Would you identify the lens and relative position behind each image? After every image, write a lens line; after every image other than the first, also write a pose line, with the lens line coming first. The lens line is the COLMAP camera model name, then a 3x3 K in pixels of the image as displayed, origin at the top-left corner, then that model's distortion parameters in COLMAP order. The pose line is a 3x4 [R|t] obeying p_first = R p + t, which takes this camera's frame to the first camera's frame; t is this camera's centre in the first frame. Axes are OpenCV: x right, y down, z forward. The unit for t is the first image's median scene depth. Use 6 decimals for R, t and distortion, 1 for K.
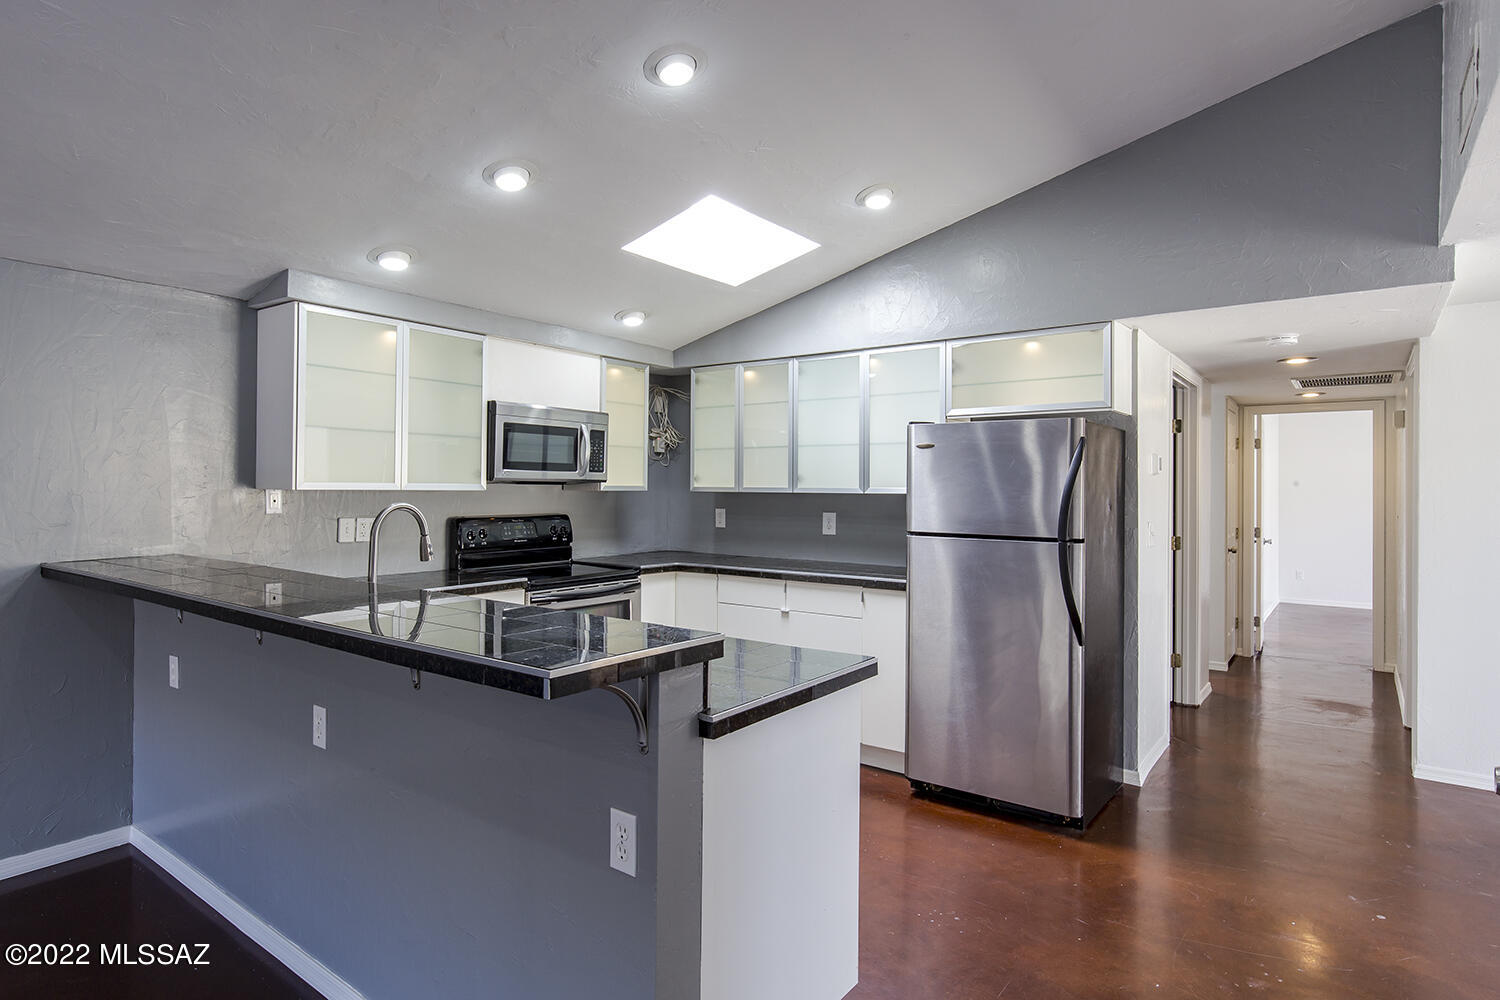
lens RADIAL K [[818.5, 0, 747.4], [0, 818.5, 484.2], [0, 0, 1]] dist [0.003724, 0.000892]
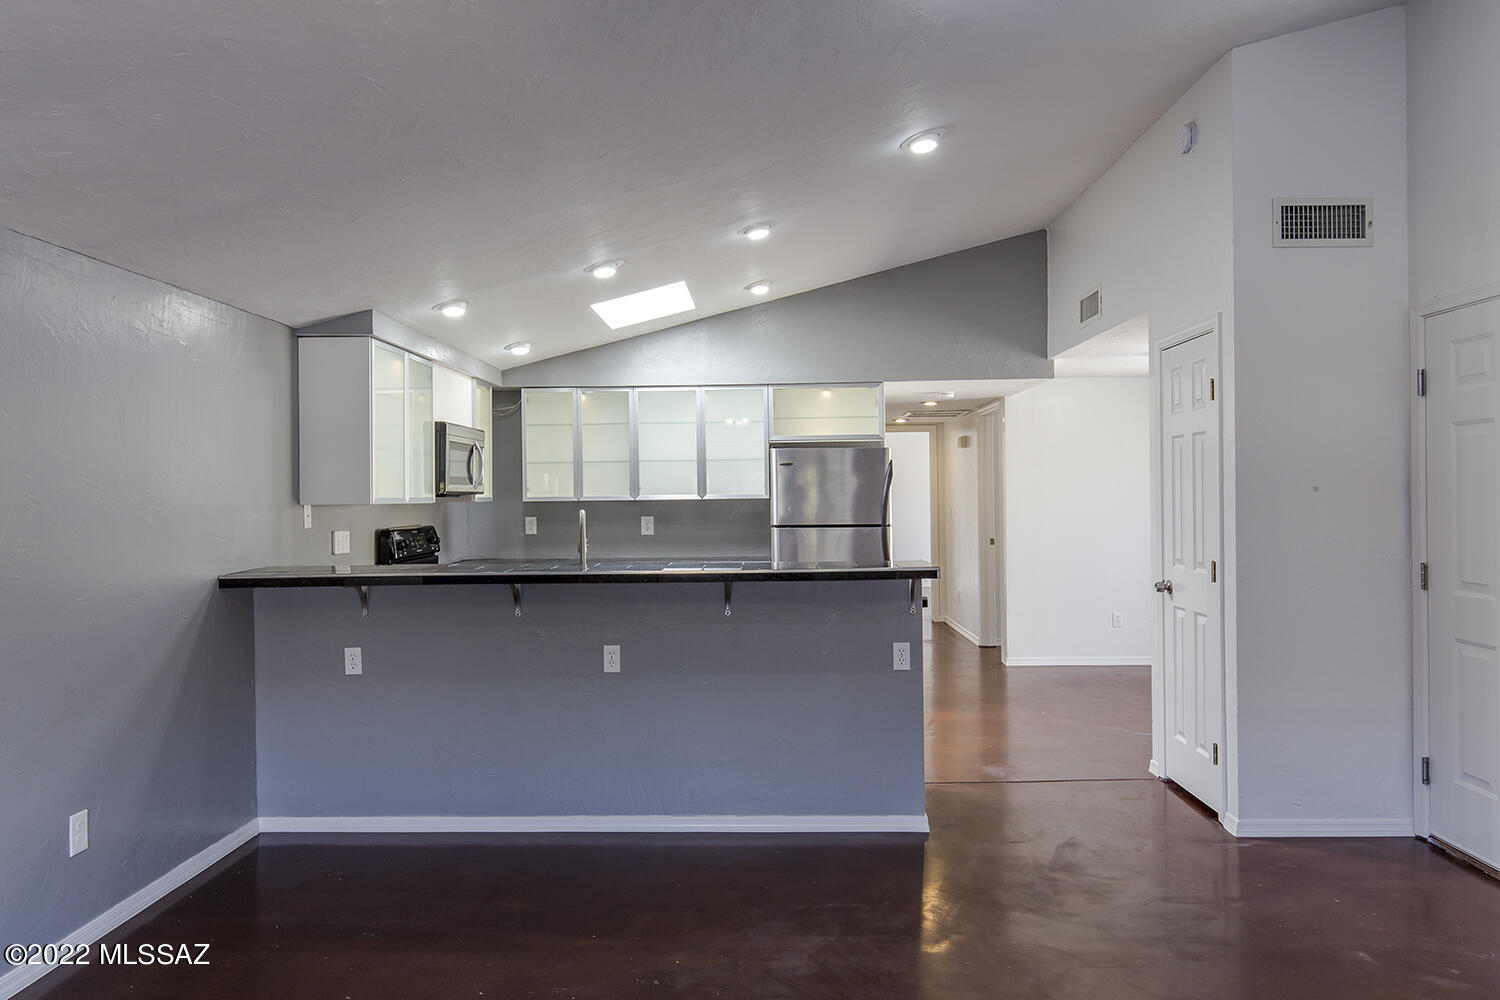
lens RADIAL K [[1052.3, 0, 750.0], [0, 1052.3, 500.0], [0, 0, 1]] dist [-0.000451, -0.000931]
pose [[0.812762, -0.020318, 0.582242, -0.723711], [0.015013, 0.999790, 0.013933, -0.008670], [-0.582403, -0.002583, 0.812896, -0.358669]]
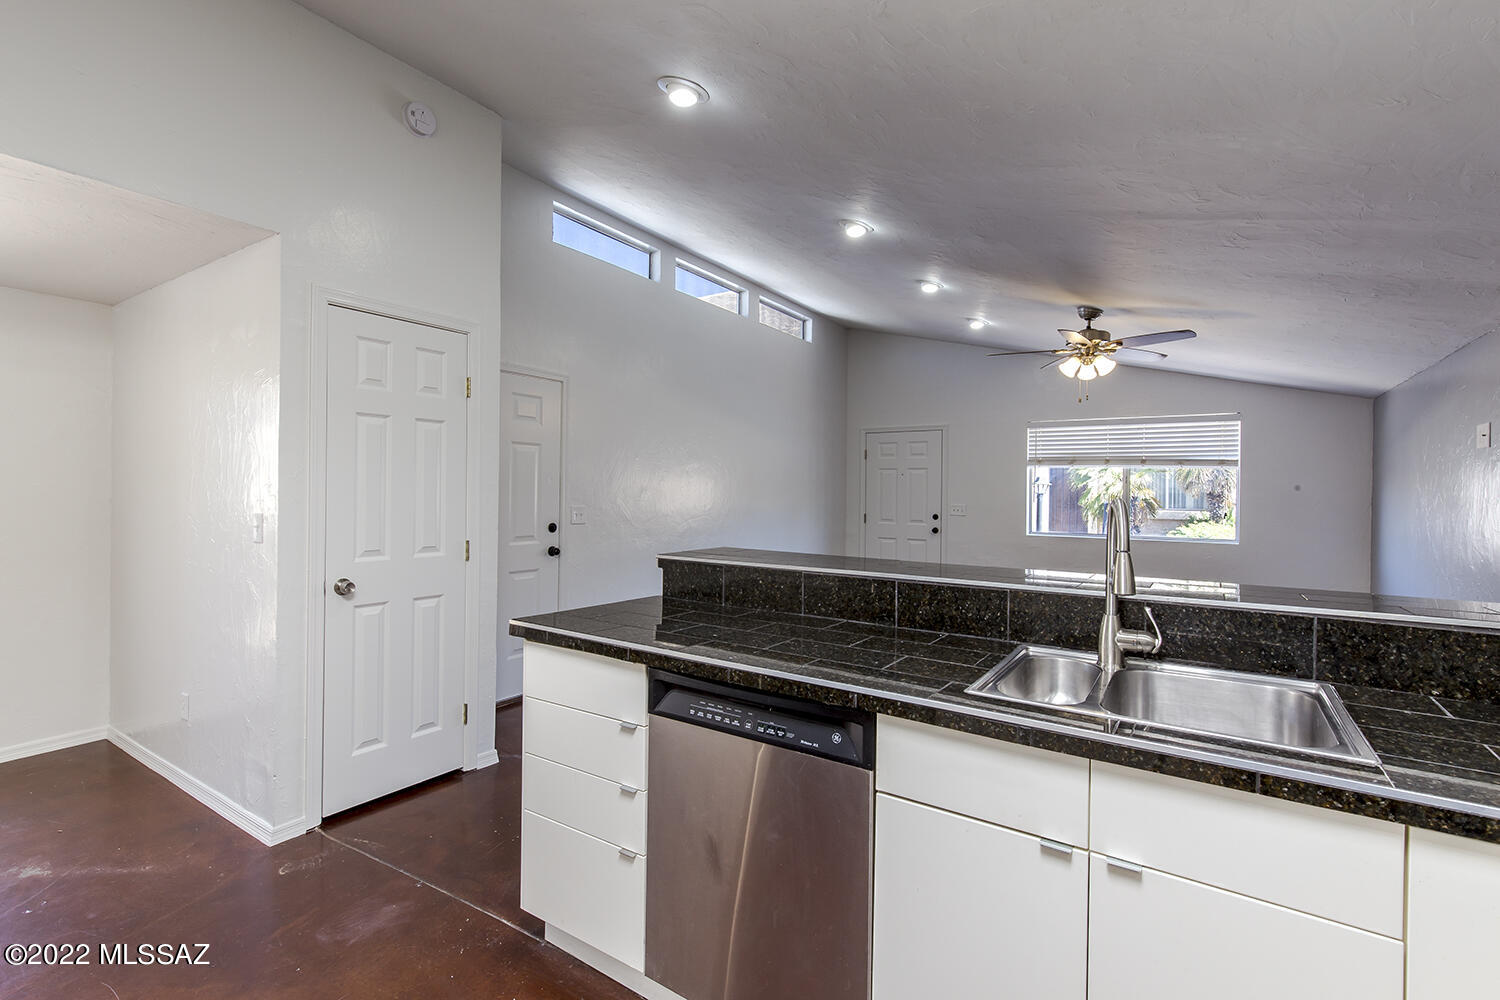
lens RADIAL K [[677.5, 0, 749.1], [0, 677.5, 500.7], [0, 0, 1]] dist [0.000377, 0.000116]
pose [[-0.997782, -0.019561, -0.063630, -0.048380], [-0.020001, 0.999780, 0.006279, 0.016574], [0.063493, 0.007538, -0.997954, 0.912552]]
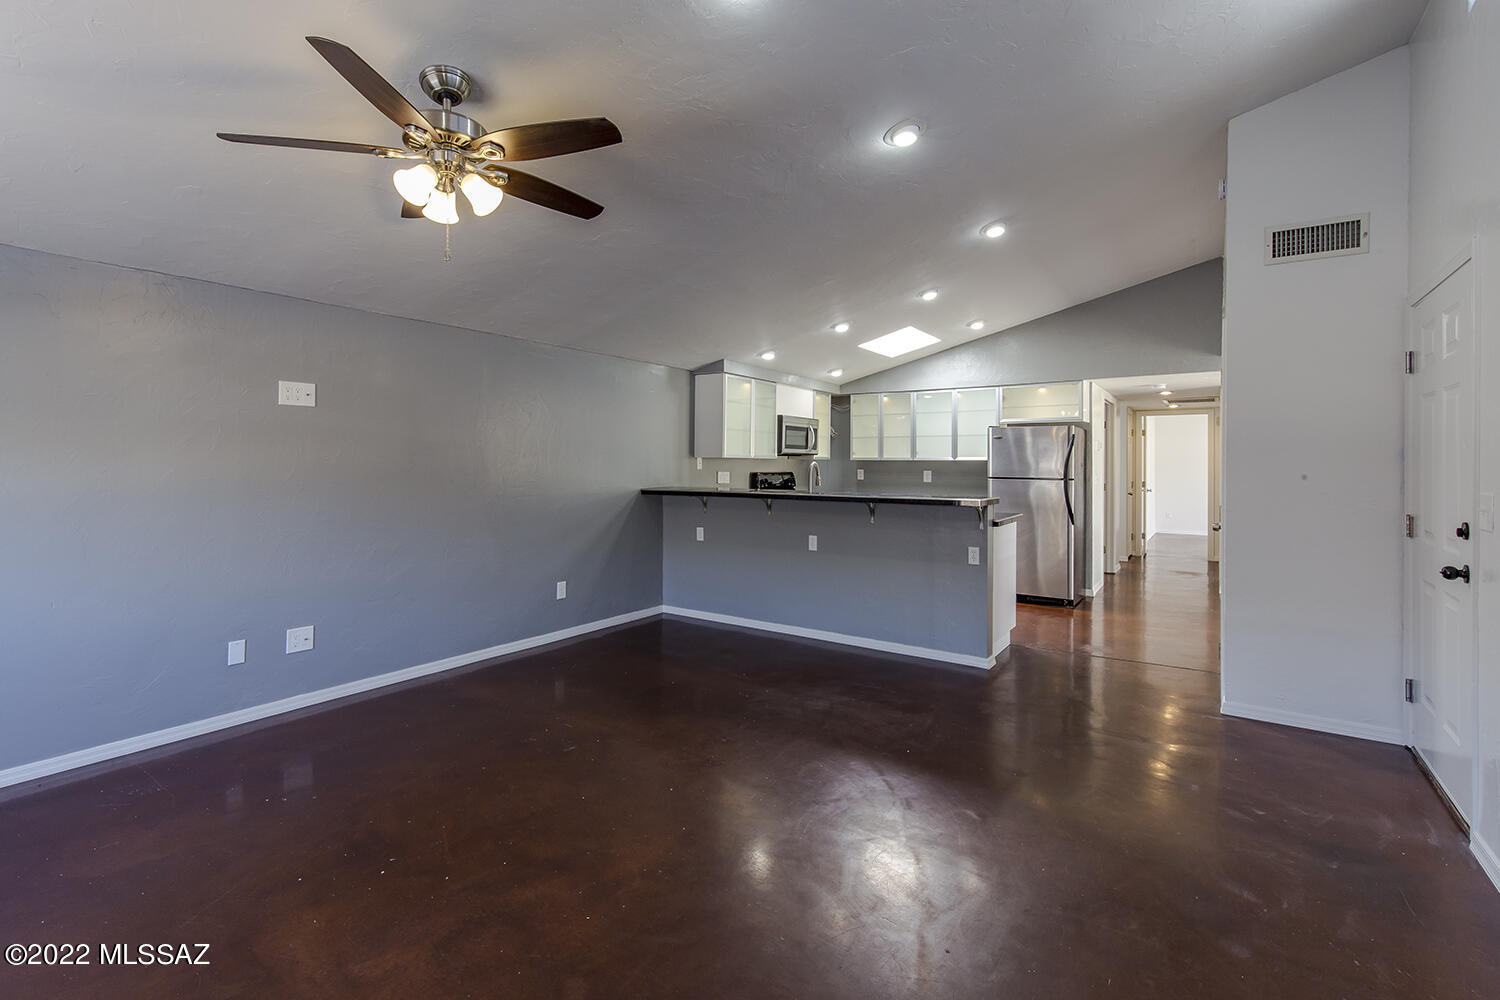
lens RADIAL K [[687.9, 0, 741.2], [0, 687.9, 464.3], [0, 0, 1]] dist [0.003093, -0.000045]
pose [[0.999359, -0.002125, 0.035731, -0.425637], [0.001934, 0.999984, 0.005367, 0.010856], [-0.035742, -0.005295, 0.999347, -0.643942]]
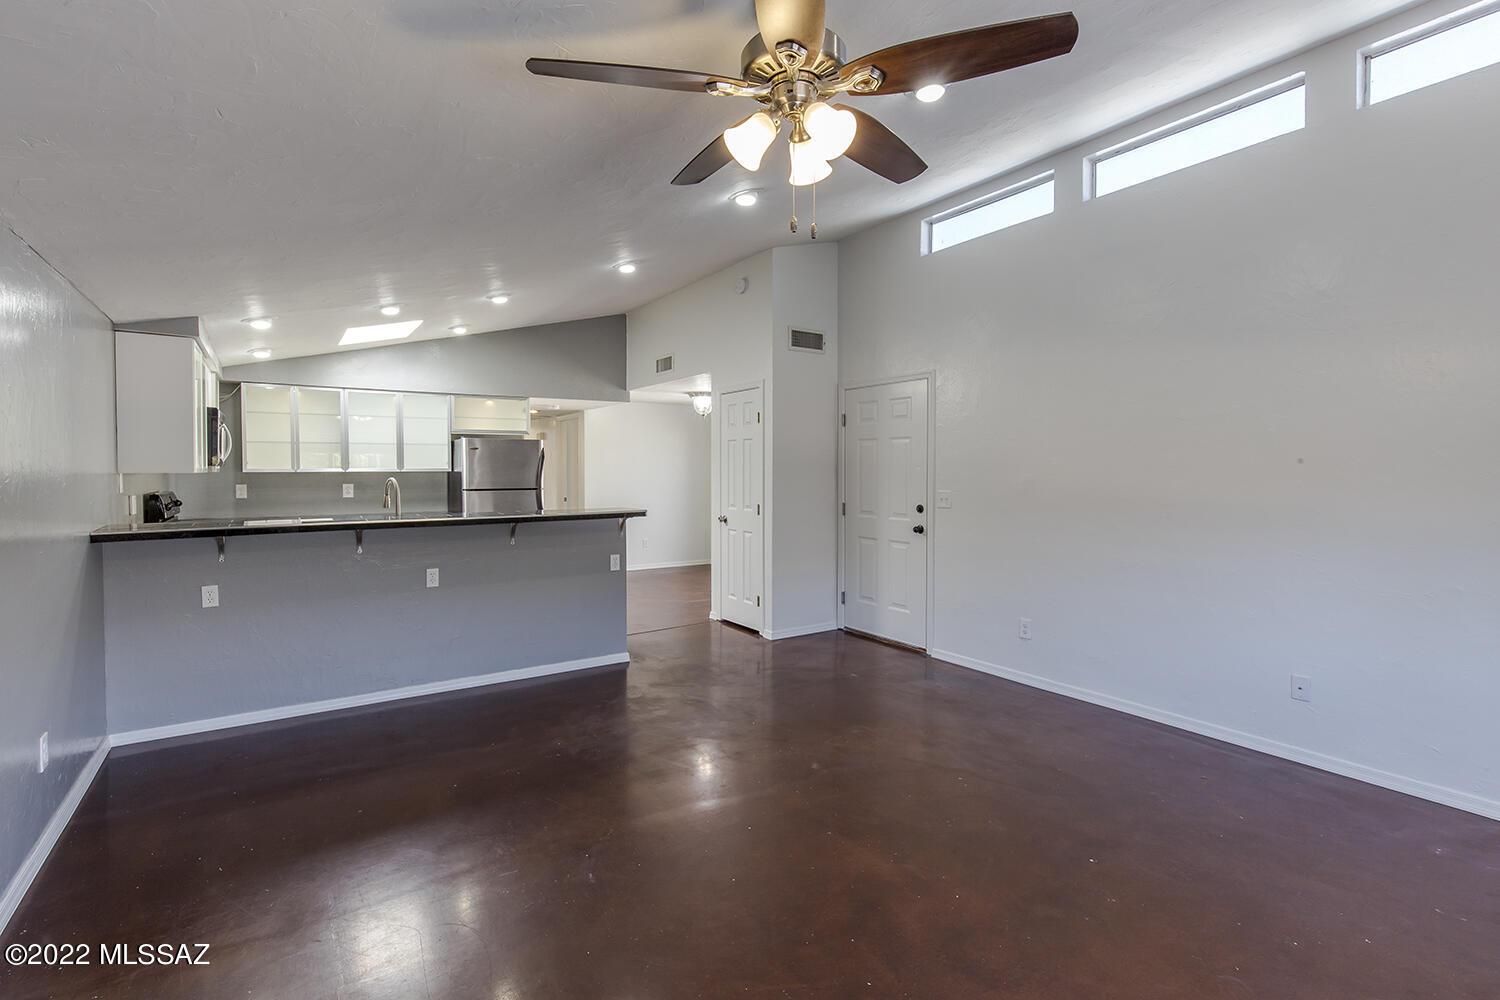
lens RADIAL K [[699.3, 0, 750.7], [0, 699.3, 487.1], [0, 0, 1]] dist [0.003014, 0.000098]
pose [[0.324032, -0.033655, 0.945447, -1.027315], [-0.000614, 0.999359, 0.035784, -0.009560], [-0.946046, -0.012175, 0.323804, -0.217418]]
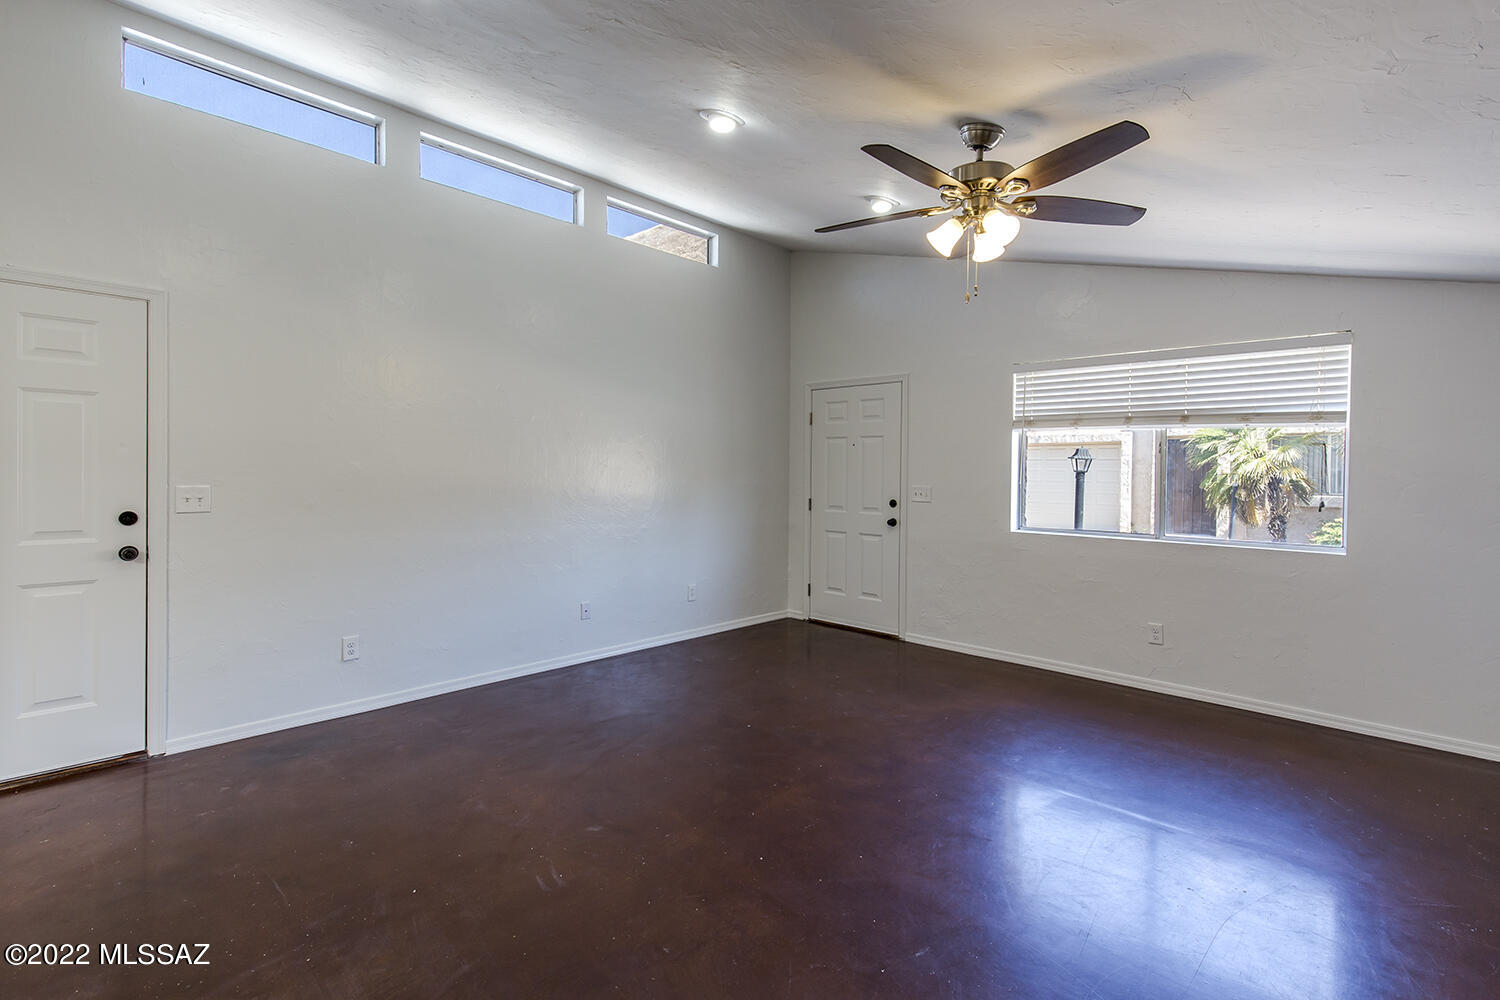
lens RADIAL K [[711.1, 0, 725.7], [0, 711.1, 481.1], [0, 0, 1]] dist [0.002265, -0.000095]
pose [[-0.993769, -0.021857, 0.109292, -0.489010], [-0.021059, 0.999742, 0.008457, 0.013882], [-0.109449, 0.006102, -0.993974, 0.523279]]
